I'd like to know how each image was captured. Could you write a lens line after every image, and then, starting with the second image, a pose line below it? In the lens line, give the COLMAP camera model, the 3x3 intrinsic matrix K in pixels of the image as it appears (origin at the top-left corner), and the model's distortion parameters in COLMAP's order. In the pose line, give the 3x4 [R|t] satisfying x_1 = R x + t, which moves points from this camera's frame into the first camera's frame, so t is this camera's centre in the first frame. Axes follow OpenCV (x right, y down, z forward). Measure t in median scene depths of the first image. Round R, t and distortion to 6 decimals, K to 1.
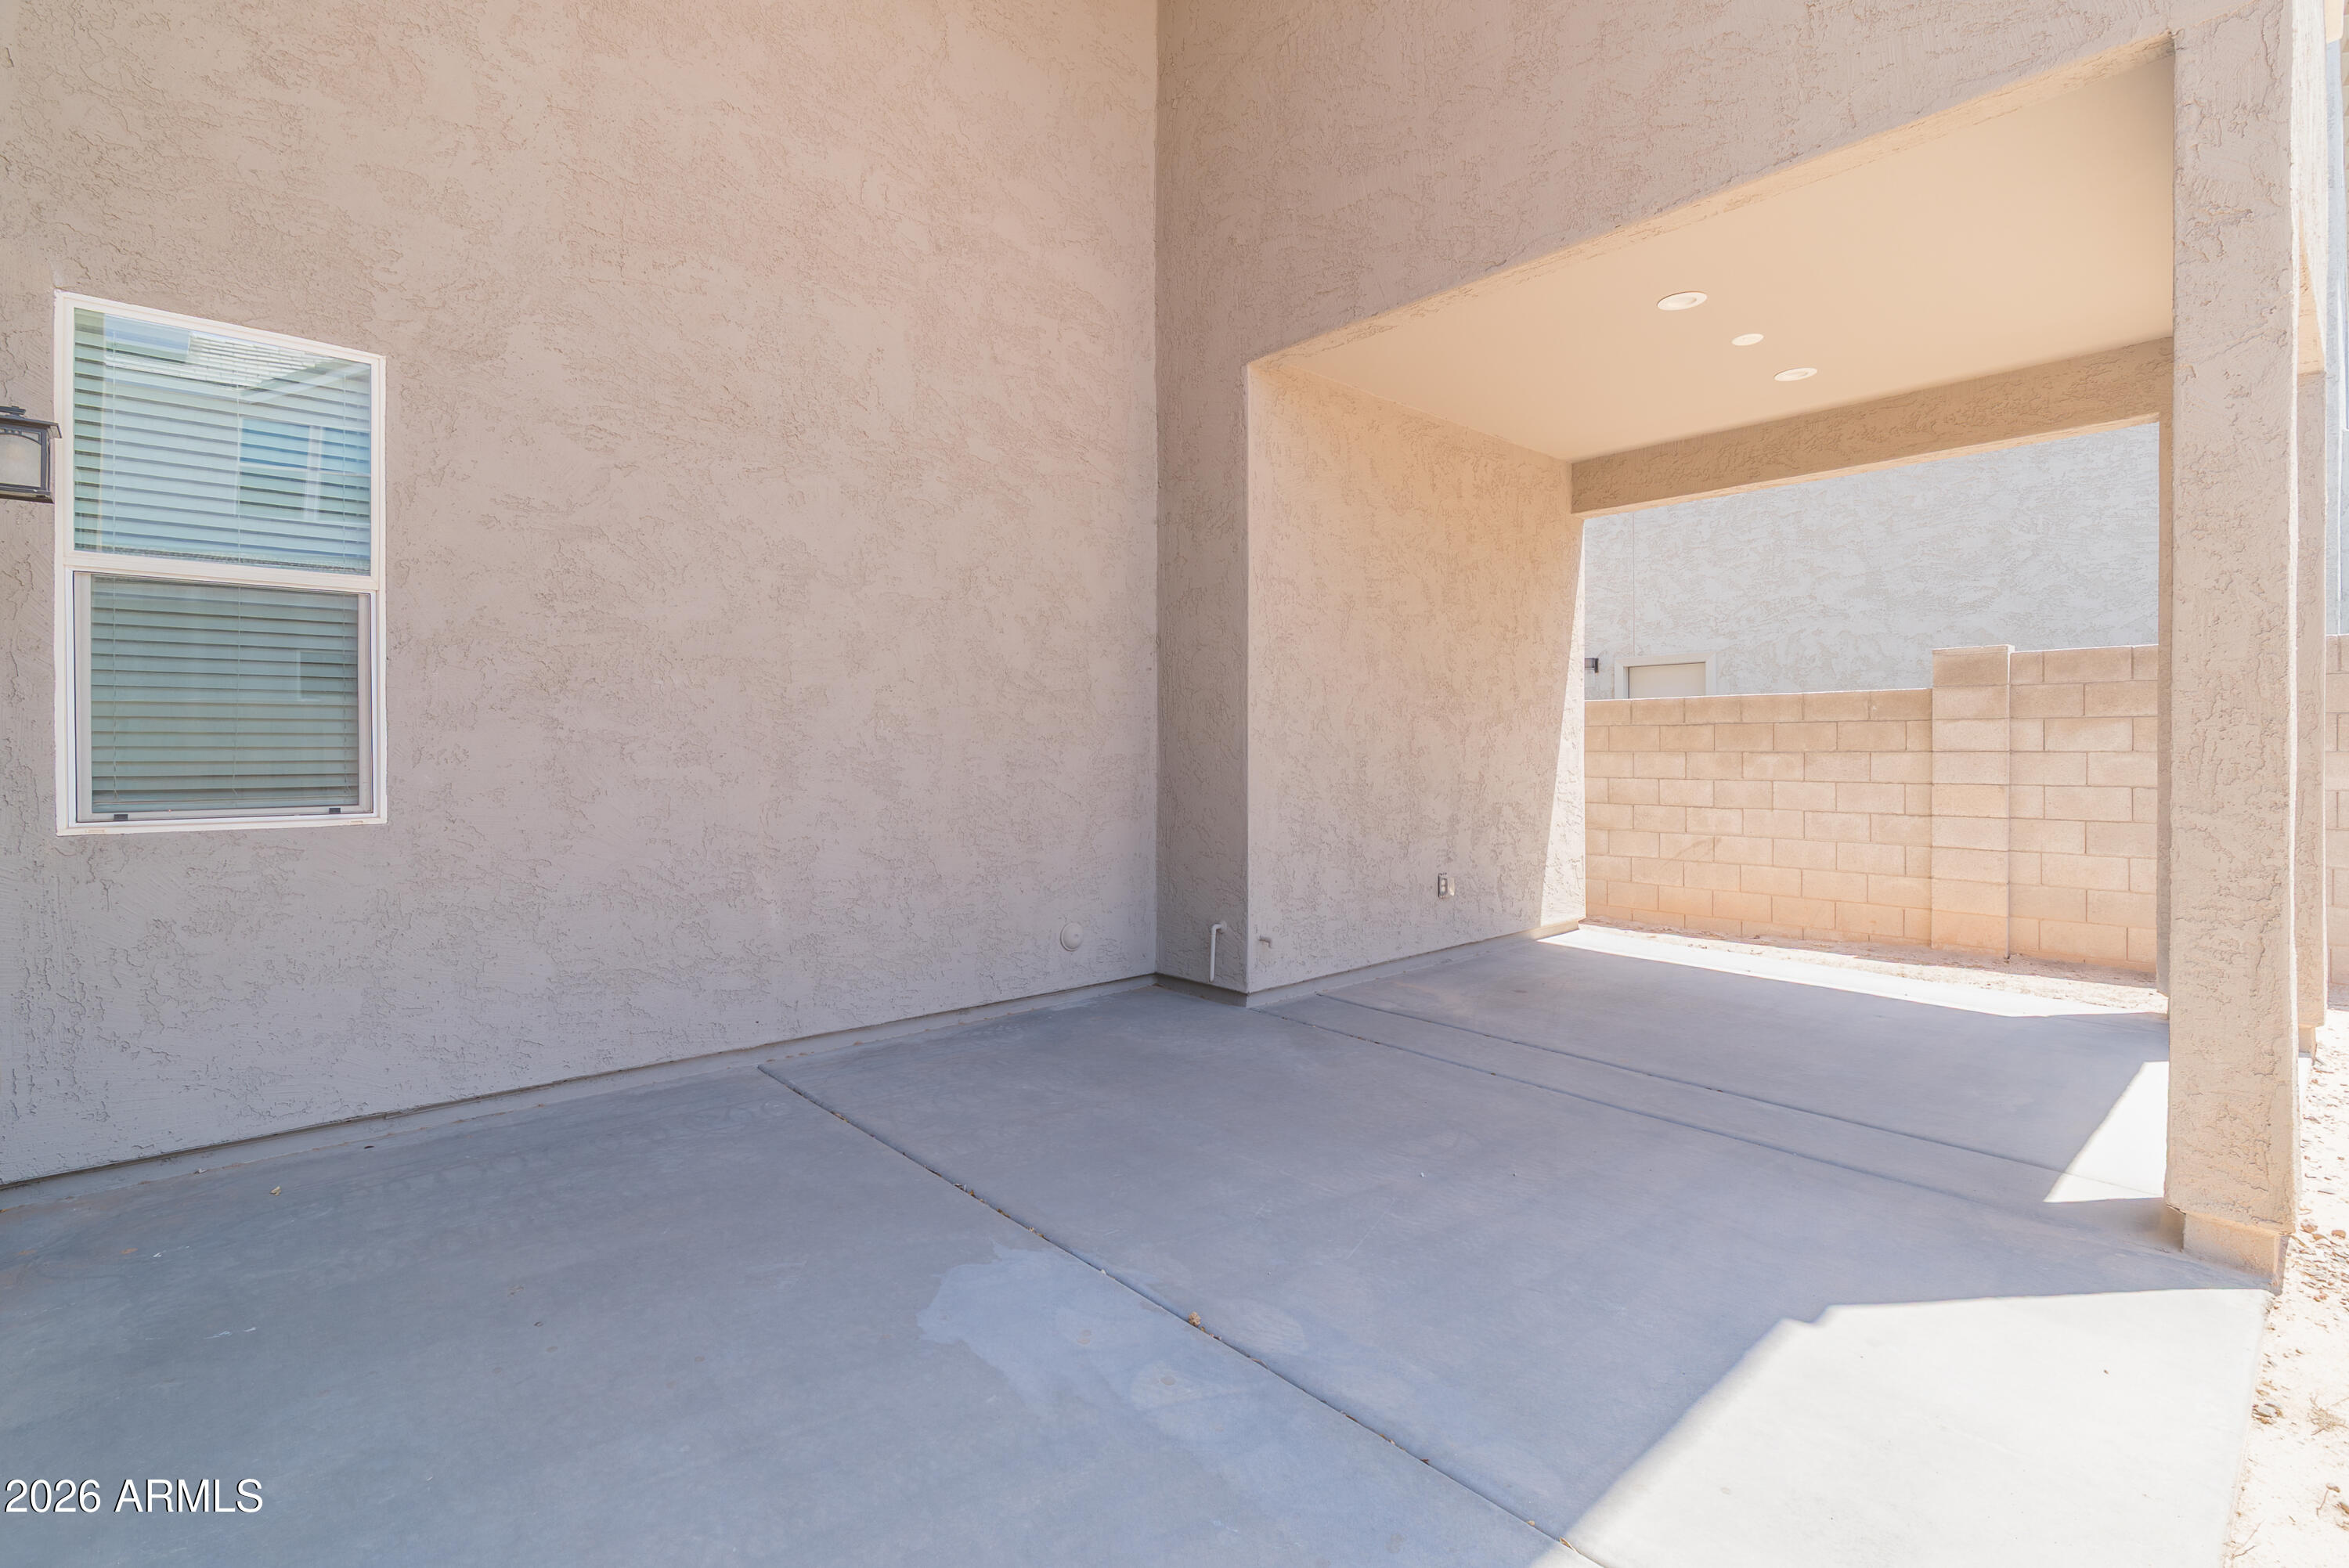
lens RADIAL K [[1079.8, 0, 1168.9], [0, 1079.8, 755.6], [0, 0, 1]] dist [-0.008770, 0.000412]
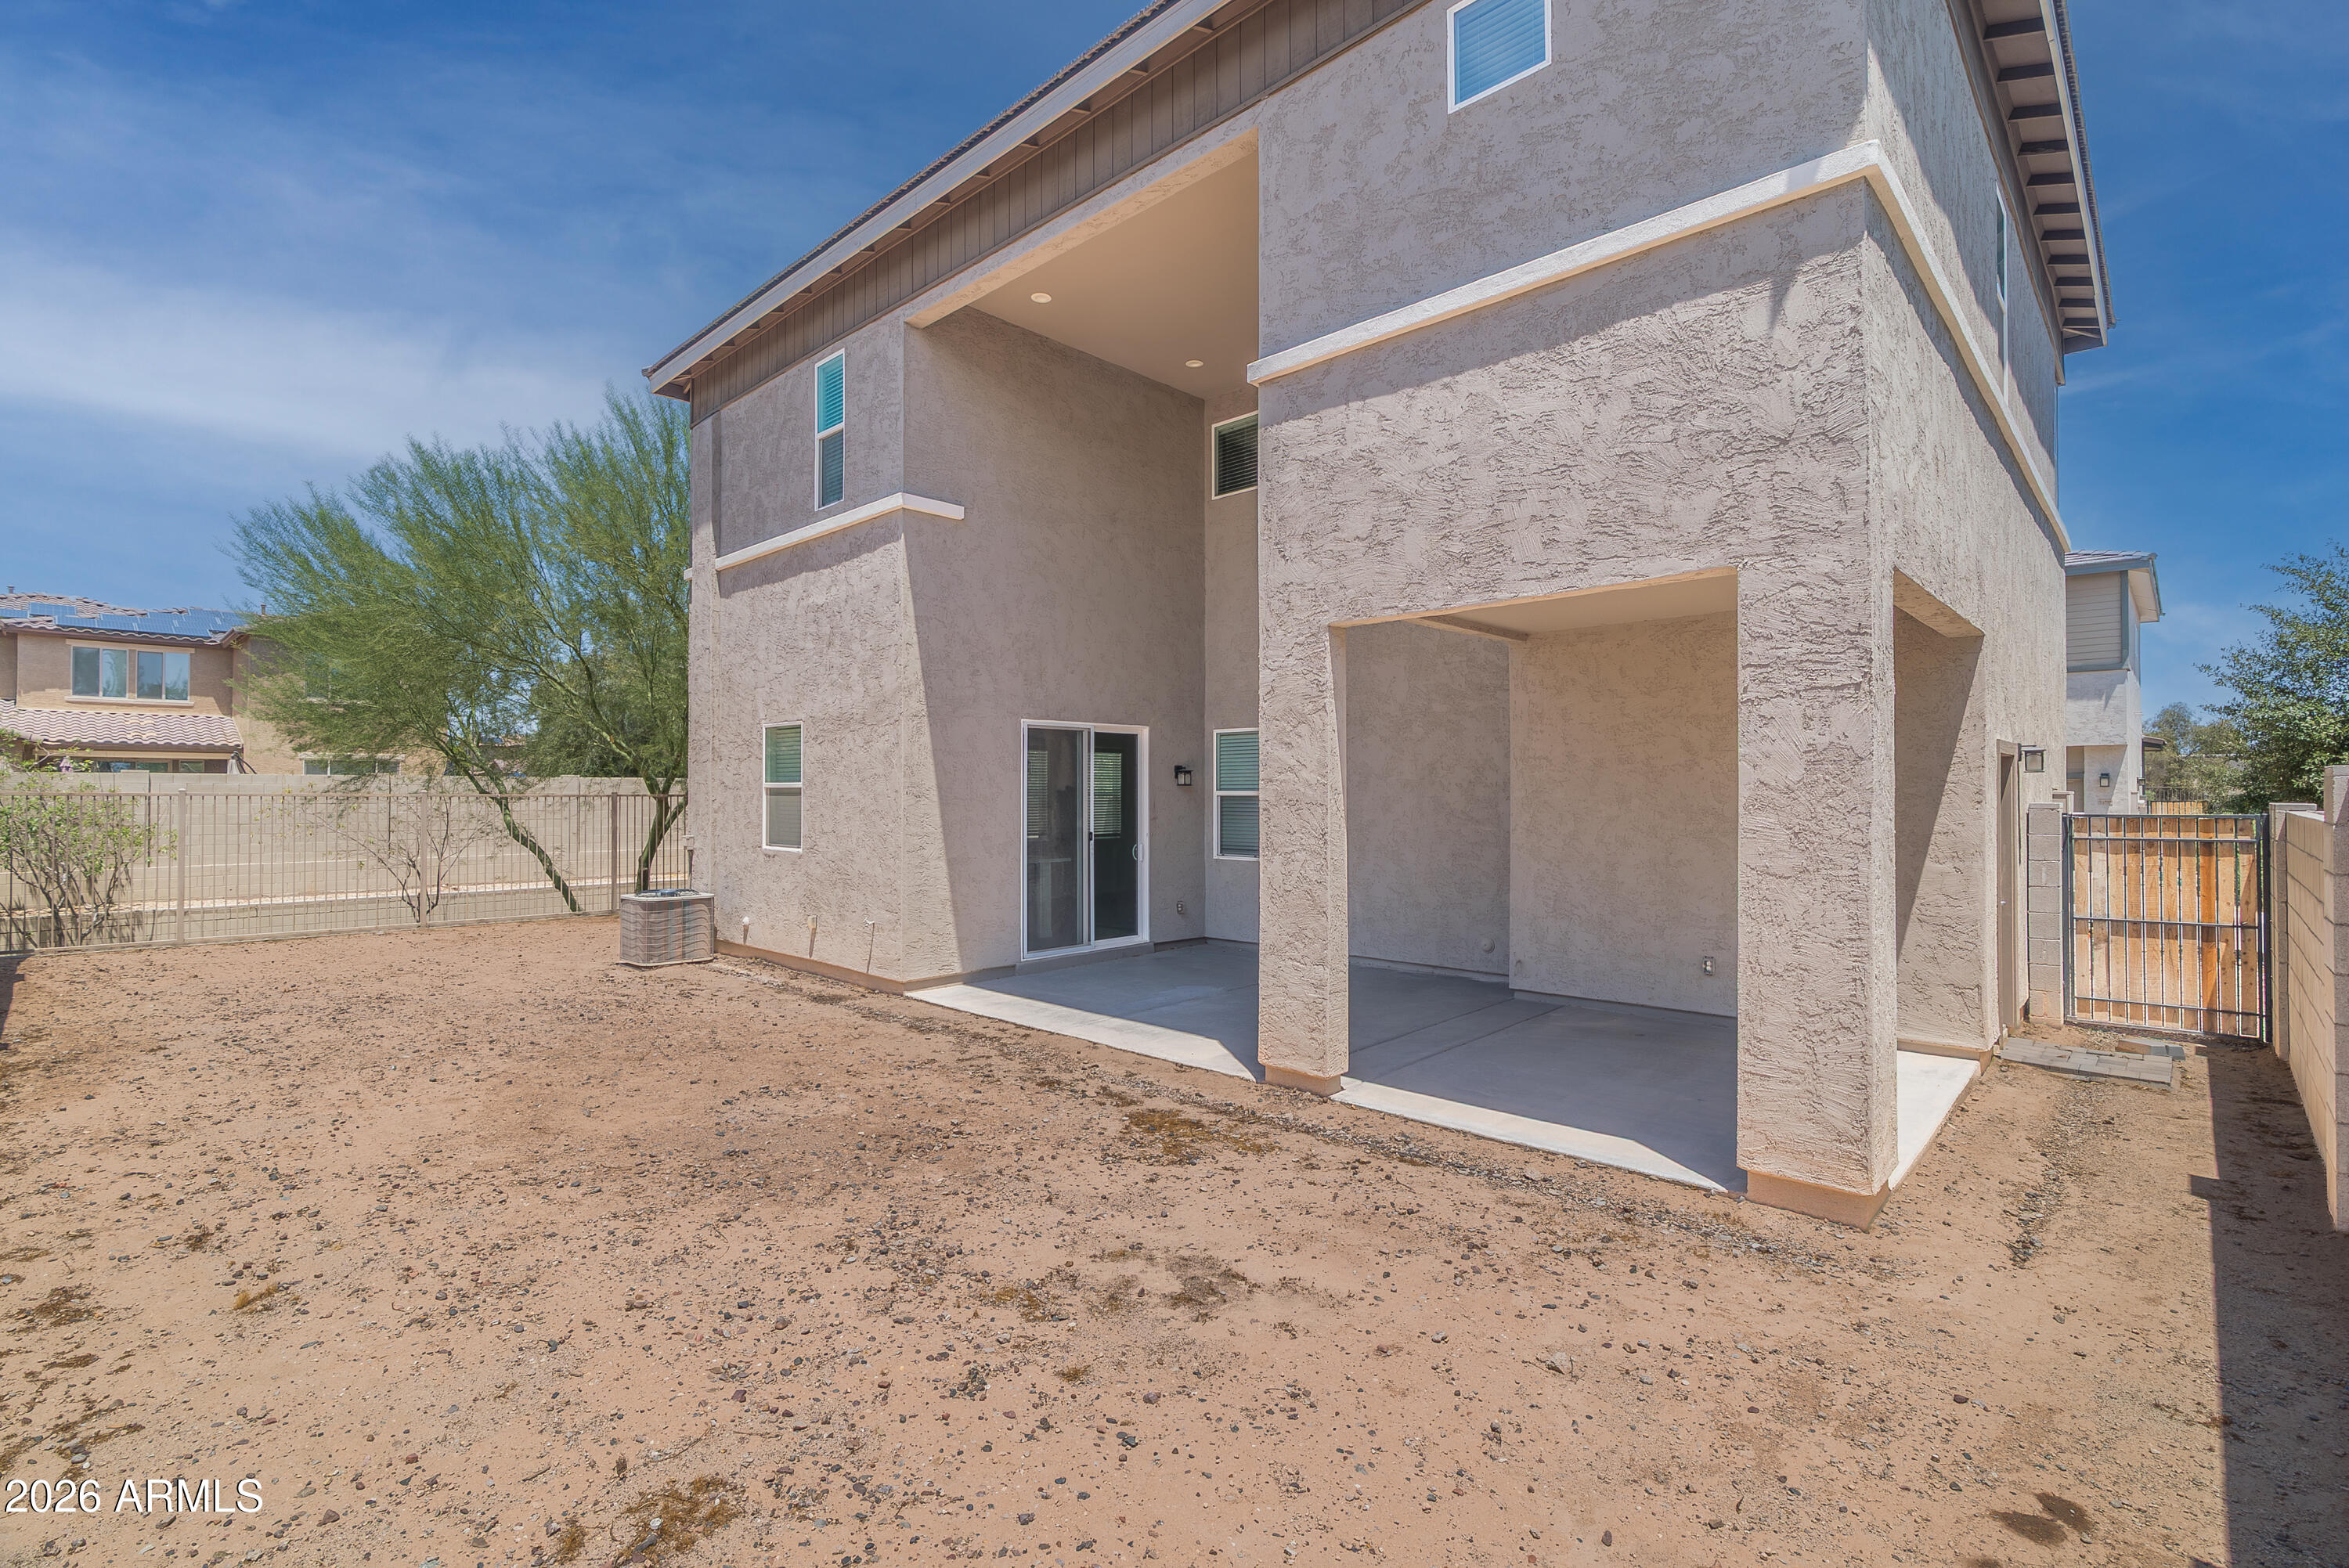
lens RADIAL K [[1079.8, 0, 1168.9], [0, 1079.8, 755.6], [0, 0, 1]] dist [-0.008770, 0.000412]
pose [[0.070146, -0.031899, -0.997027, 1.331272], [-0.004288, 0.999470, -0.032279, -0.079907], [0.997527, 0.006540, 0.069972, 0.213711]]
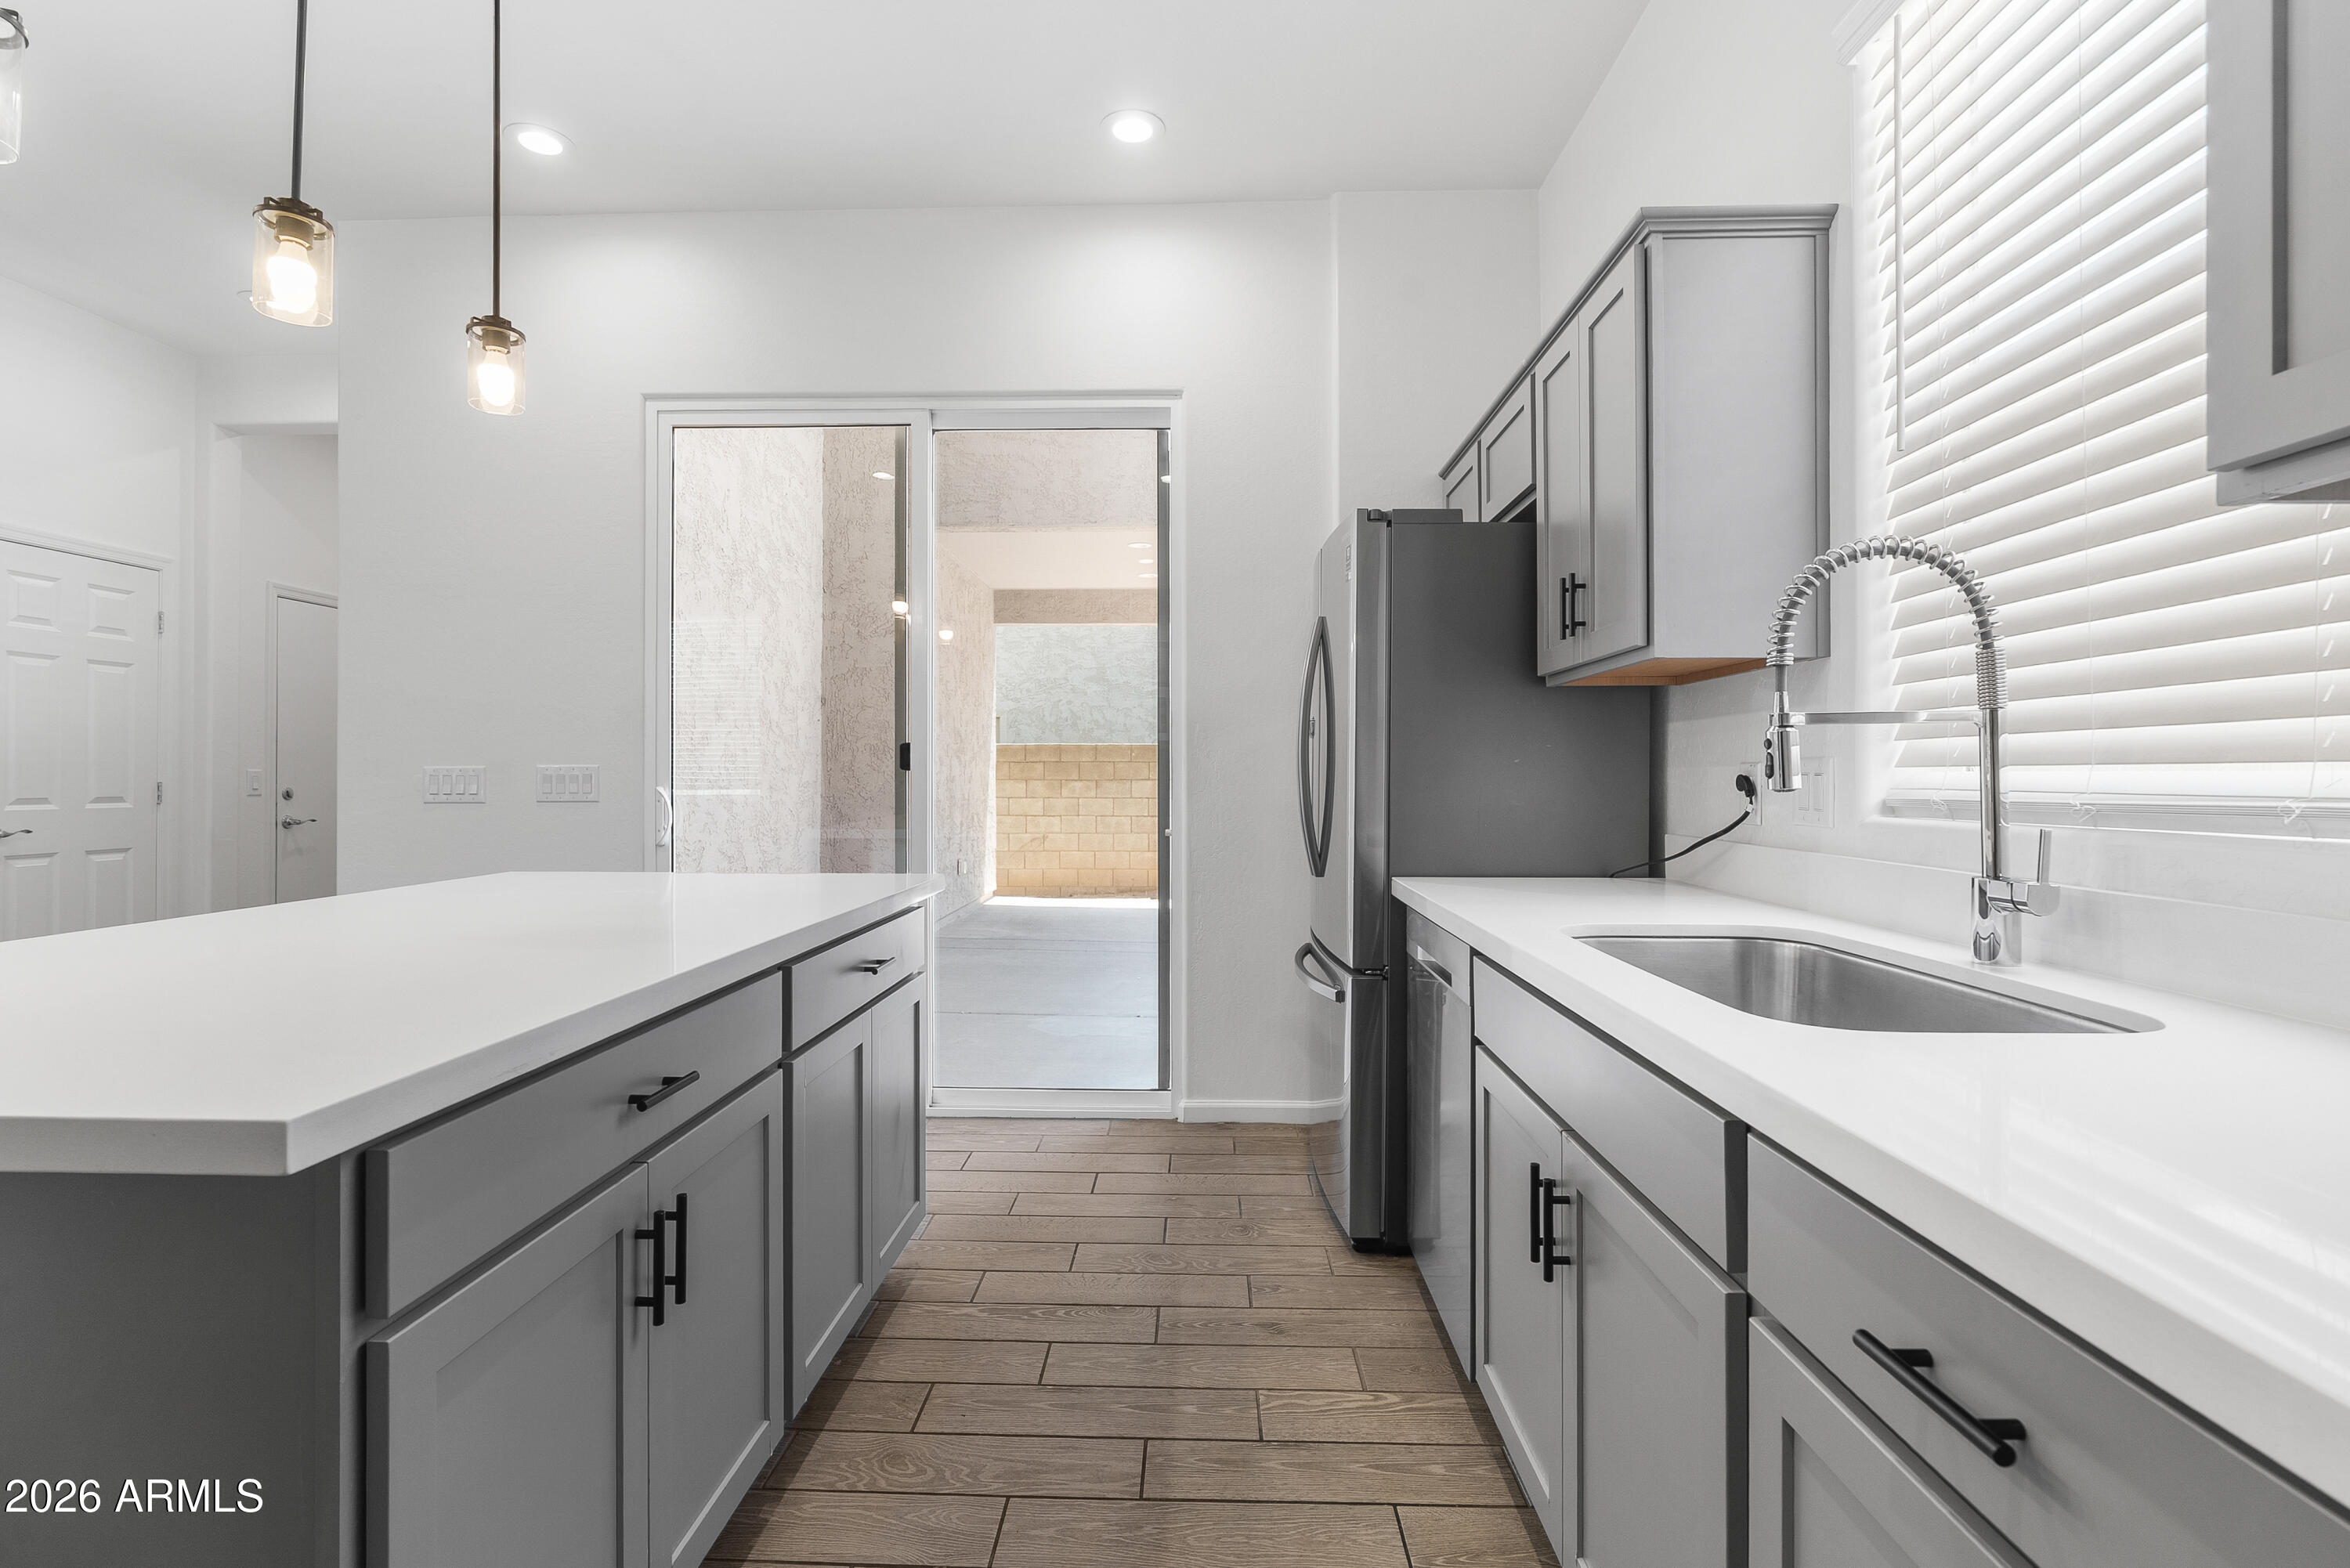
lens RADIAL K [[1083.0, 0, 1171.9], [0, 1083.0, 774.0], [0, 0, 1]] dist [-0.003588, 0.000162]
pose [[0.693146, 0.004478, 0.720783, -0.555509], [0.003081, 0.999953, -0.009175, 0.003288], [-0.720791, 0.008581, 0.693100, -0.240749]]
